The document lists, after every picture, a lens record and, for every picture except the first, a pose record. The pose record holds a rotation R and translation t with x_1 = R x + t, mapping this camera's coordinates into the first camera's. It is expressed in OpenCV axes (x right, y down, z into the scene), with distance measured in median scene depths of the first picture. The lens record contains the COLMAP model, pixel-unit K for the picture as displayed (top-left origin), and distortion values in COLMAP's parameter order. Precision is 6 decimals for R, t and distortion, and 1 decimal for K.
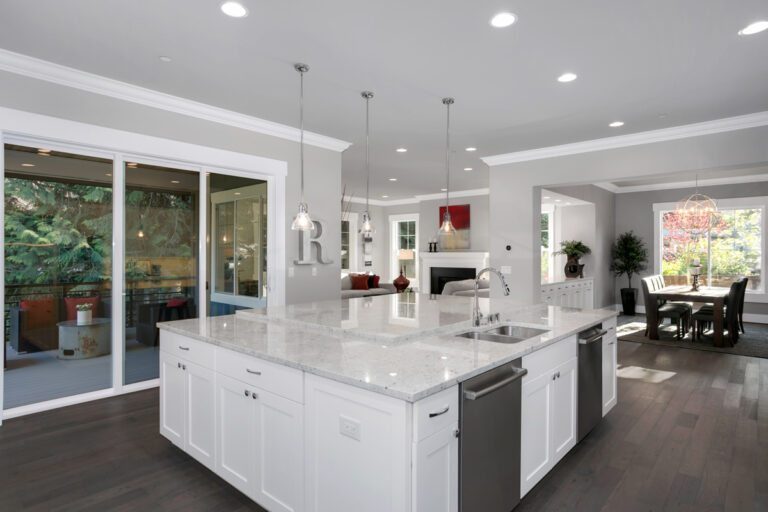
lens RADIAL K [[439.9, 0, 387.0], [0, 439.9, 254.3], [0, 0, 1]] dist [-0.001614, 0.000484]
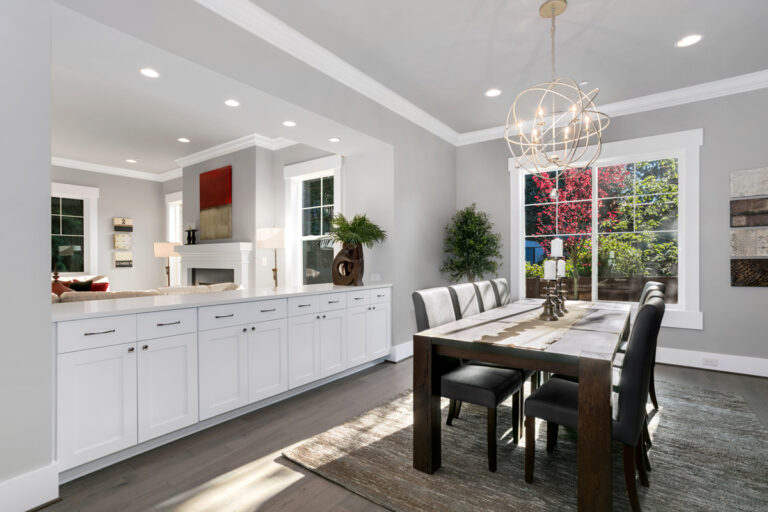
lens RADIAL K [[377.9, 0, 380.2], [0, 377.9, 262.2], [0, 0, 1]] dist [-0.005219, 0.000090]
pose [[0.998537, -0.003184, 0.053980, 0.347627], [0.003194, 0.999995, -0.000090, 0.021174], [-0.053979, 0.000263, 0.998542, 0.433087]]
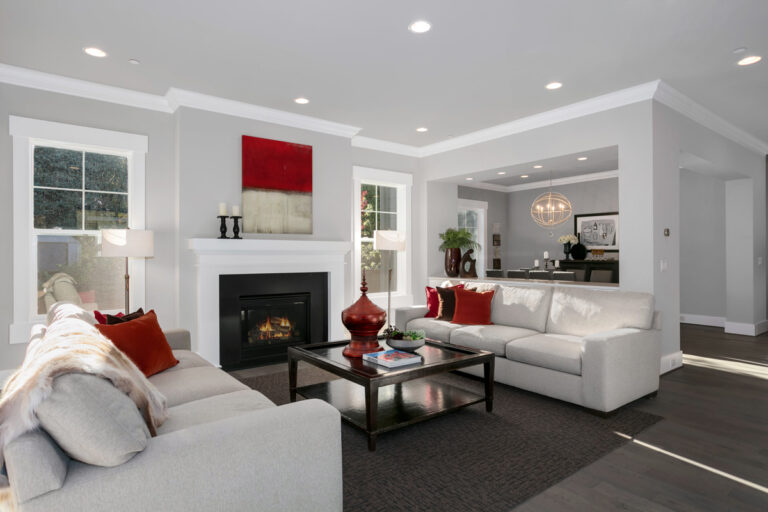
lens RADIAL K [[433.1, 0, 382.1], [0, 433.1, 253.1], [0, 0, 1]] dist [-0.025422, 0.001972]
pose [[0.201567, 0.007124, 0.979449, -0.264784], [0.009064, 0.999917, -0.009138, 0.013476], [-0.979433, 0.010720, 0.201485, 0.772640]]
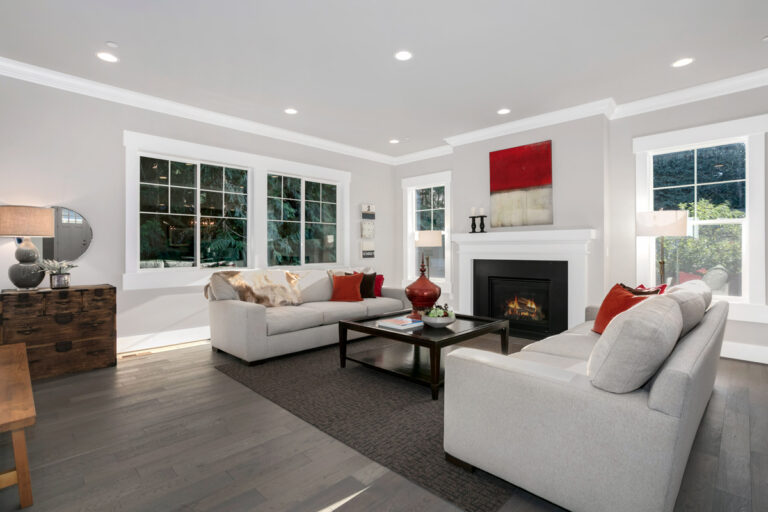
lens RADIAL K [[377.9, 0, 385.2], [0, 377.9, 243.9], [0, 0, 1]] dist [-0.005219, 0.000090]
pose [[0.998156, -0.003697, -0.060587, 0.014973], [0.002551, 0.999817, -0.018984, 0.018111], [0.060646, 0.018794, 0.997982, 0.505841]]
